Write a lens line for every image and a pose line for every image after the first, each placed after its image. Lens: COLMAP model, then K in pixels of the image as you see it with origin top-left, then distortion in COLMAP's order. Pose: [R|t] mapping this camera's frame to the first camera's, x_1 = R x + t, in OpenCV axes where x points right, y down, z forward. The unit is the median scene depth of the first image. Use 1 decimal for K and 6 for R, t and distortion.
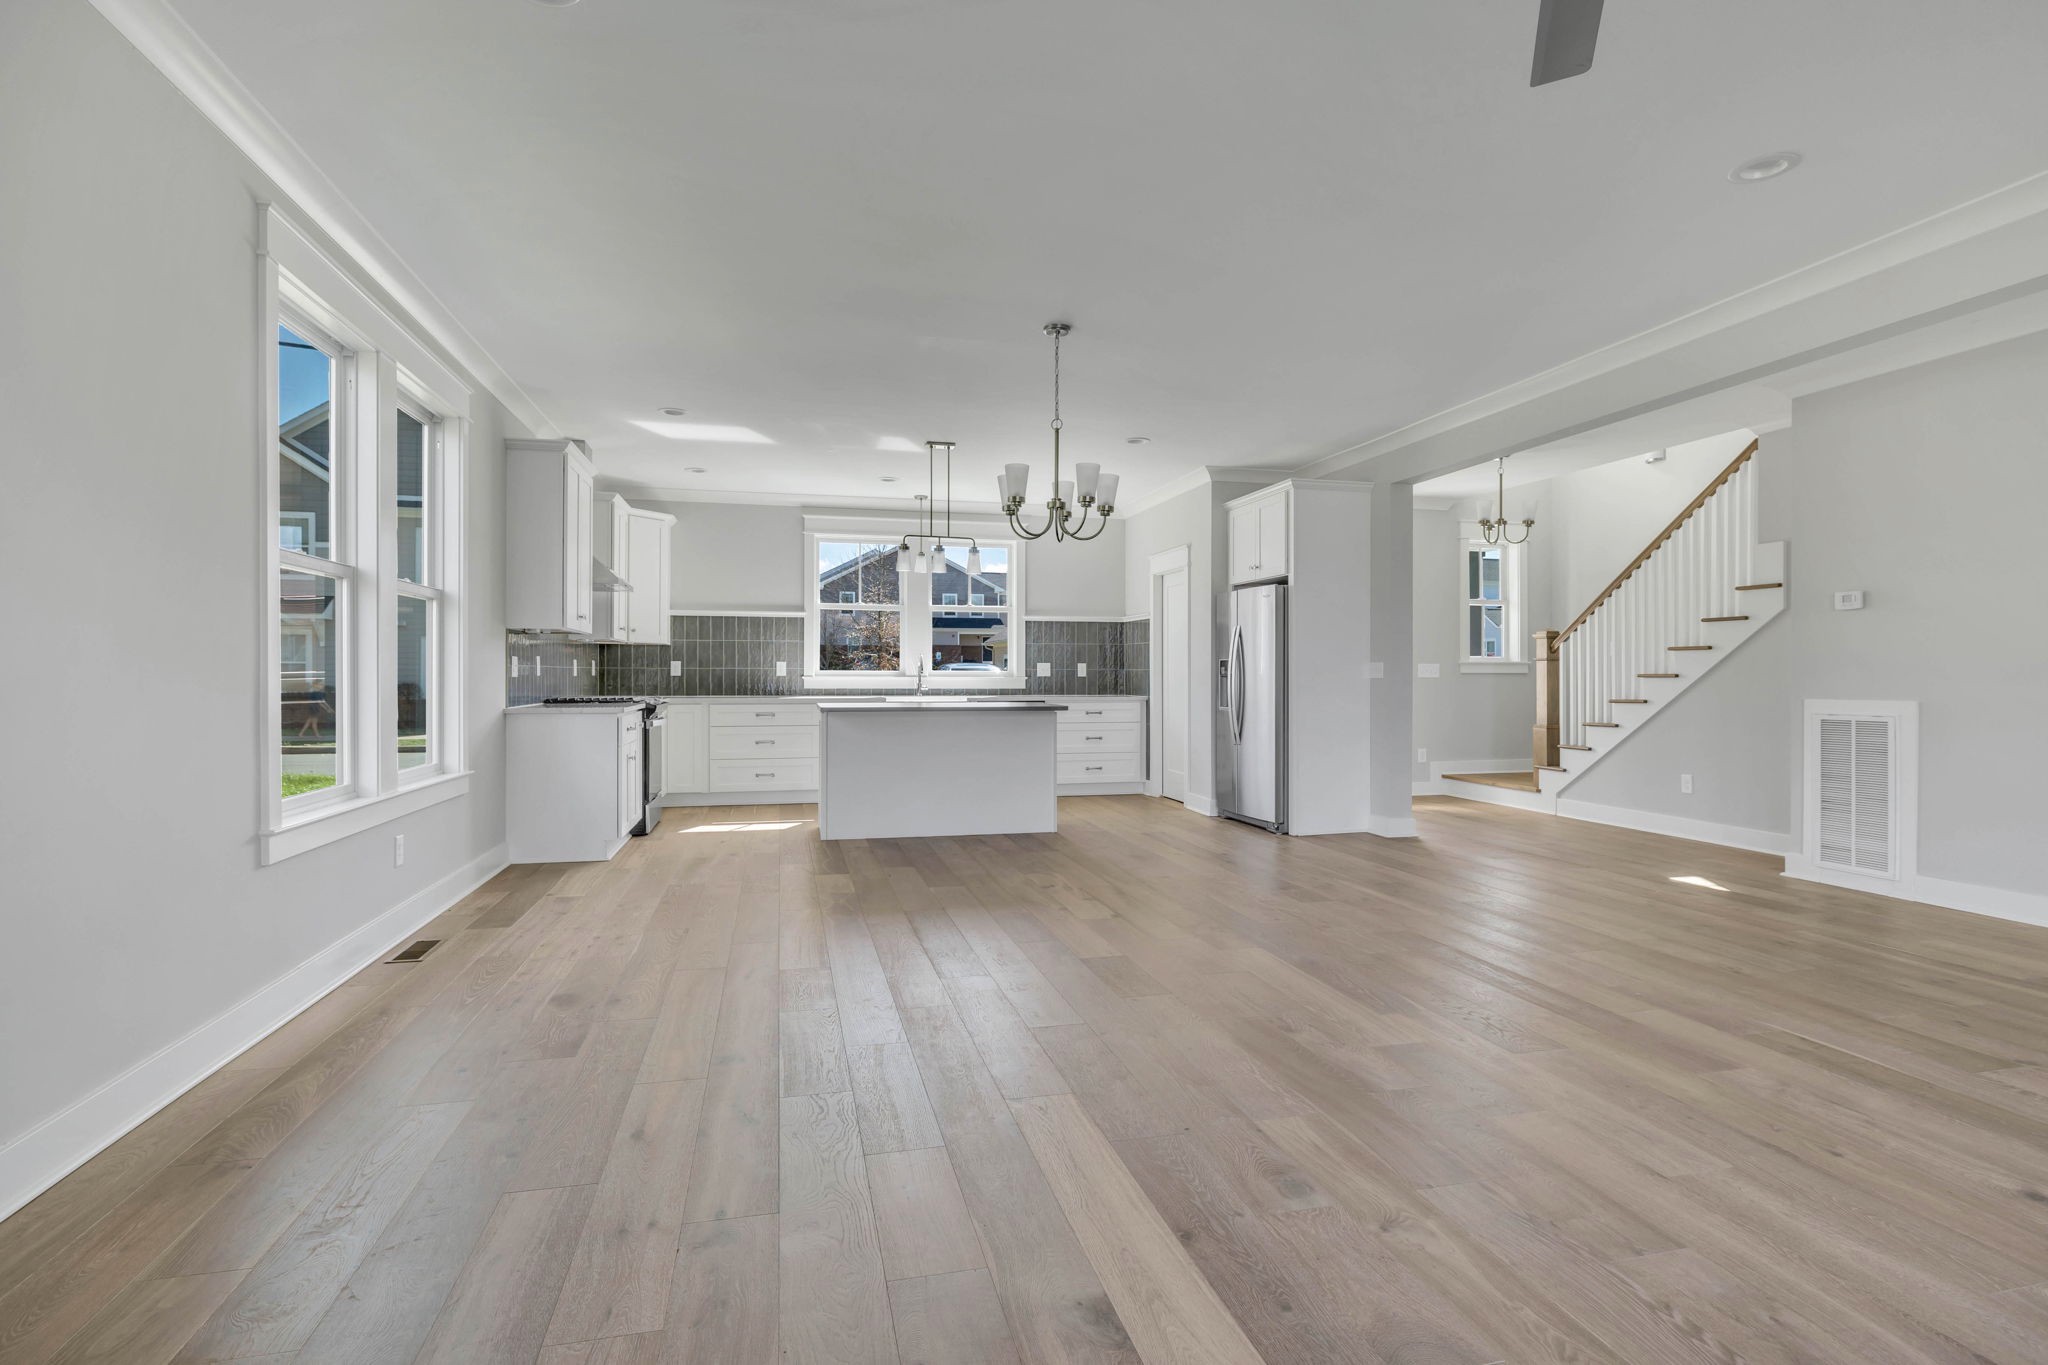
lens RADIAL K [[1047.3, 0, 1017.3], [0, 1047.3, 688.2], [0, 0, 1]] dist [0.003177, 0.000080]
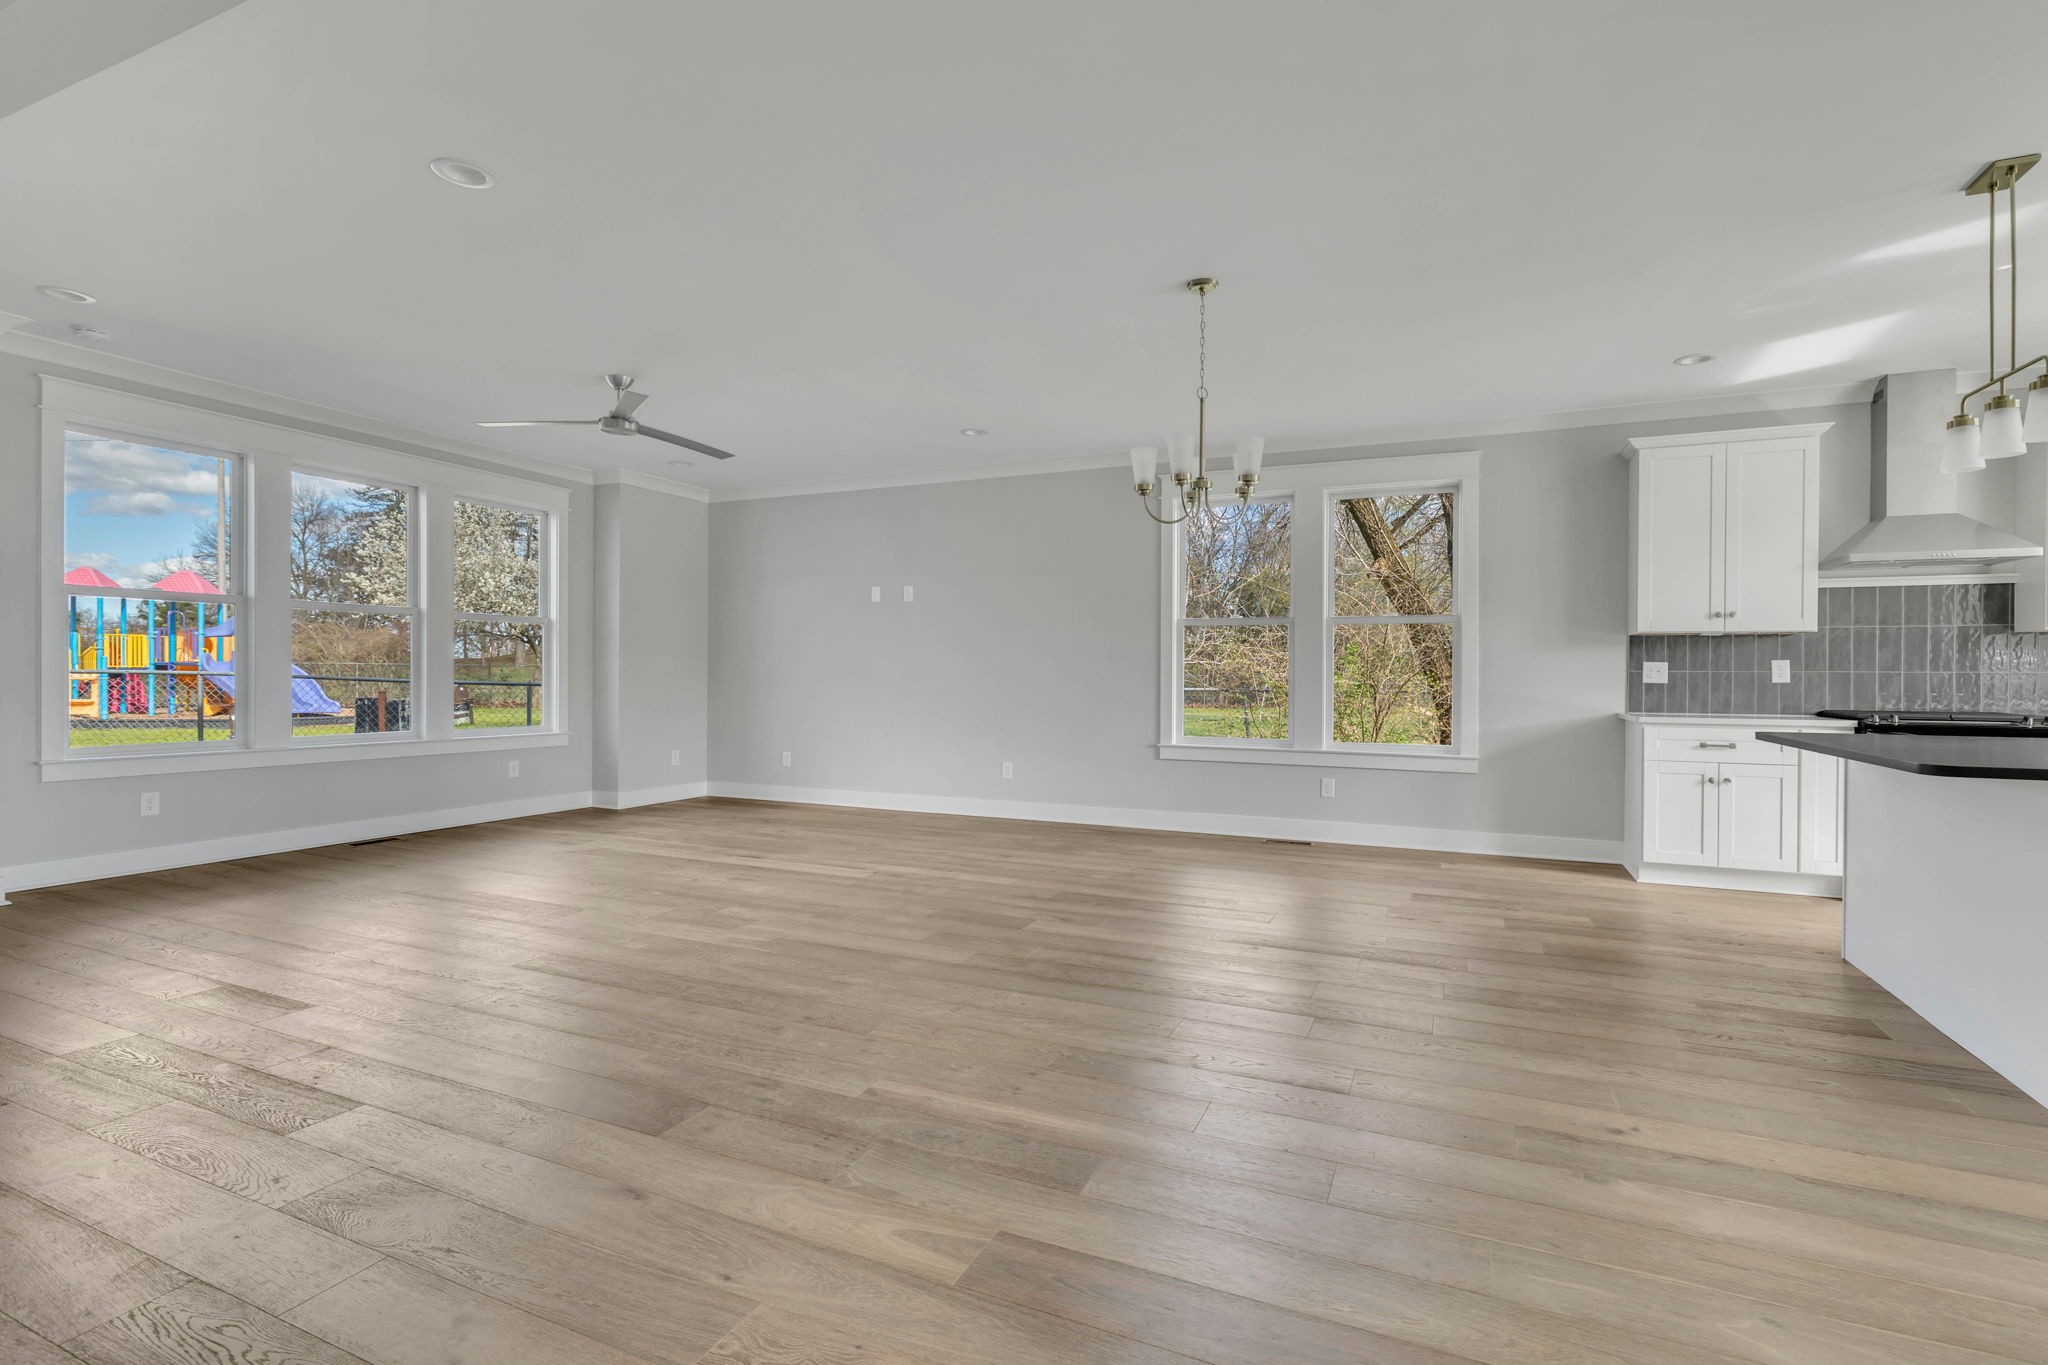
lens RADIAL K [[954.7, 0, 1031.5], [0, 954.7, 682.5], [0, 0, 1]] dist [-0.009557, 0.000065]
pose [[-0.616238, 0.000234, -0.787560, 0.408592], [-0.016227, 0.999784, 0.012994, -0.009312], [0.787393, 0.020787, -0.616101, 0.744668]]
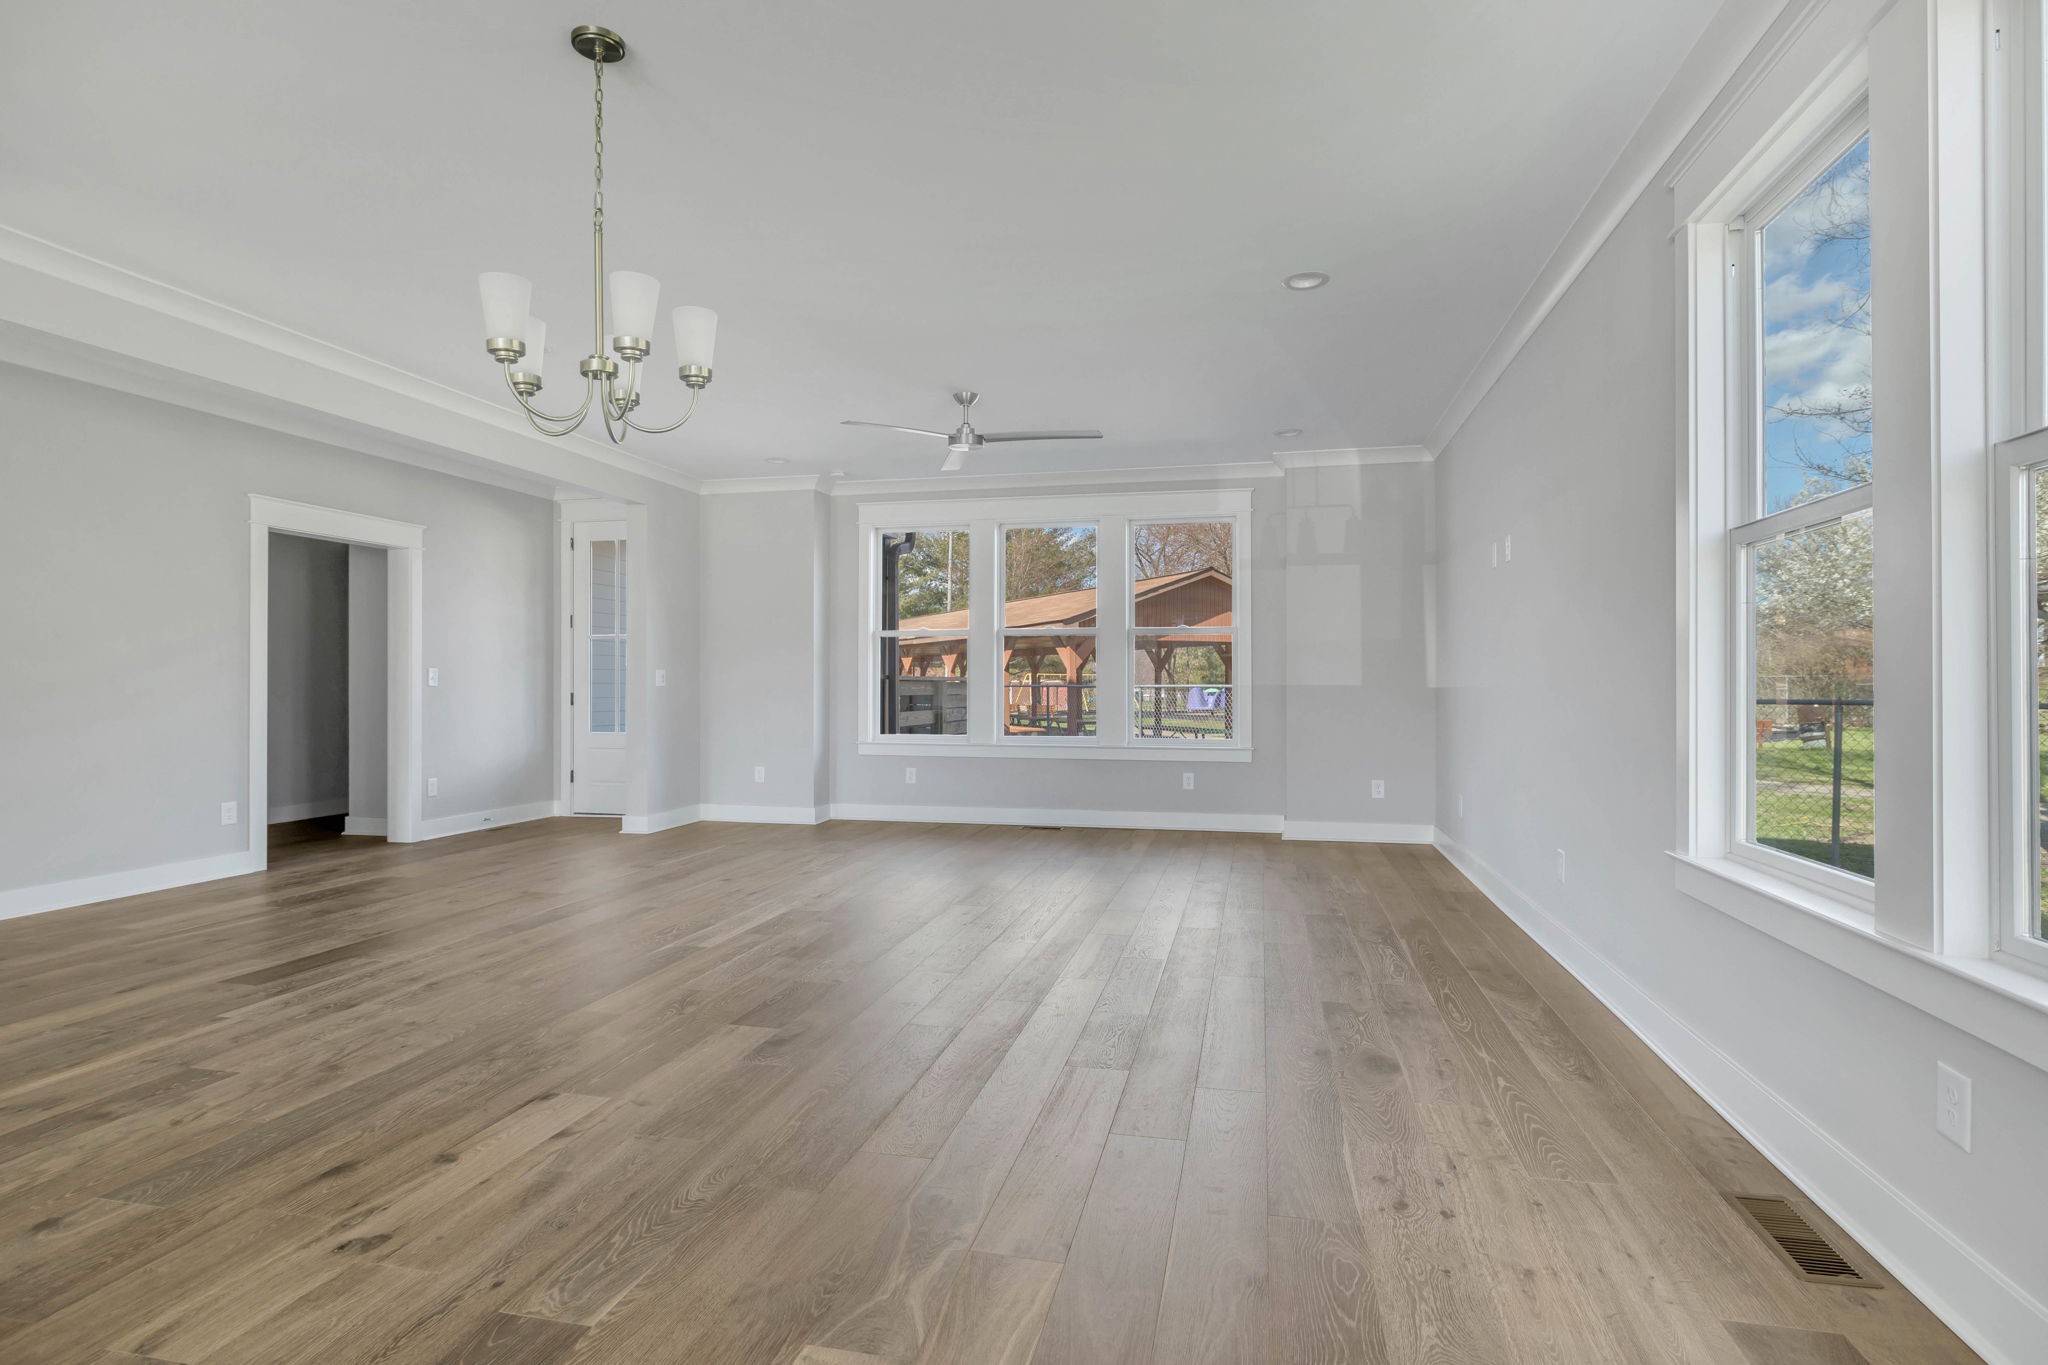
lens RADIAL K [[1011.7, 0, 1007.7], [0, 1011.7, 683.3], [0, 0, 1]] dist [-0.006791, 0.000307]
pose [[-0.892756, 0.000256, 0.450540, -0.208805], [0.004870, 0.999947, 0.009083, -0.009793], [-0.450514, 0.010303, -0.892710, 0.736896]]
